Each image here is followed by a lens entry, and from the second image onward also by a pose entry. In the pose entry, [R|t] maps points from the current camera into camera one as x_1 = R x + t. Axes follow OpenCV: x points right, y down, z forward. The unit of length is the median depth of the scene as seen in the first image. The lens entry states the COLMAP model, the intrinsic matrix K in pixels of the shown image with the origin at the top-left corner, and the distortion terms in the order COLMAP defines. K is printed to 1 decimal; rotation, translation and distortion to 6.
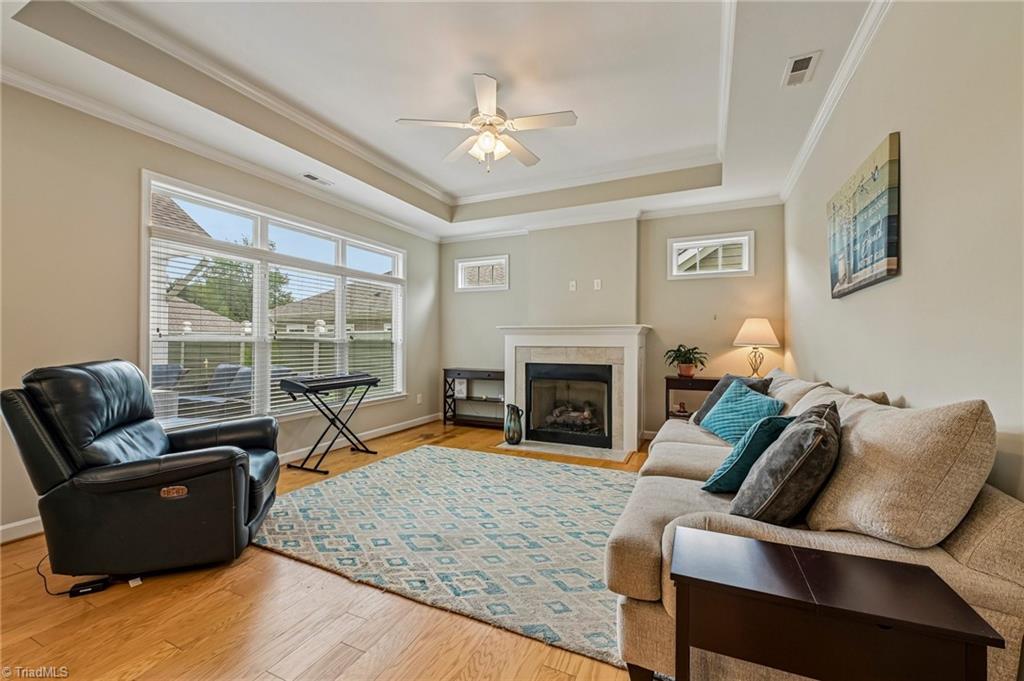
lens RADIAL K [[405.8, 0, 512.0], [0, 405.8, 340.5], [0, 0, 1]] dist [0.000388, -0.000083]
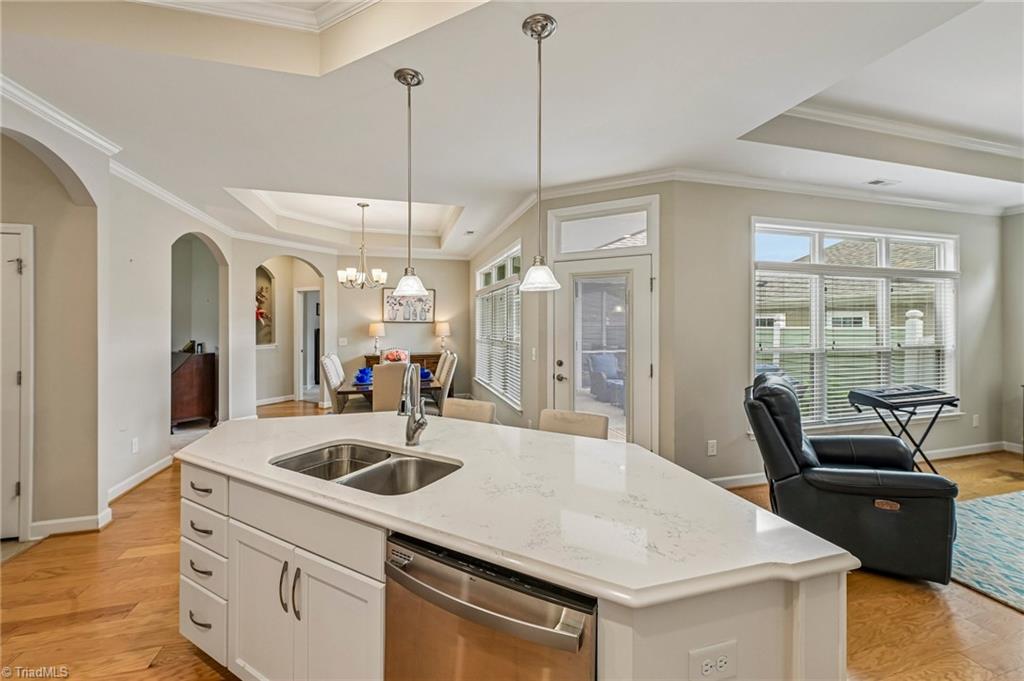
lens RADIAL K [[407.1, 0, 517.9], [0, 407.1, 322.7], [0, 0, 1]] dist [-0.001817, -0.000311]
pose [[0.667279, -0.003278, -0.744800, -0.351305], [0.005969, 0.999982, 0.000946, -0.077509], [0.744784, -0.005077, 0.667287, -0.277975]]
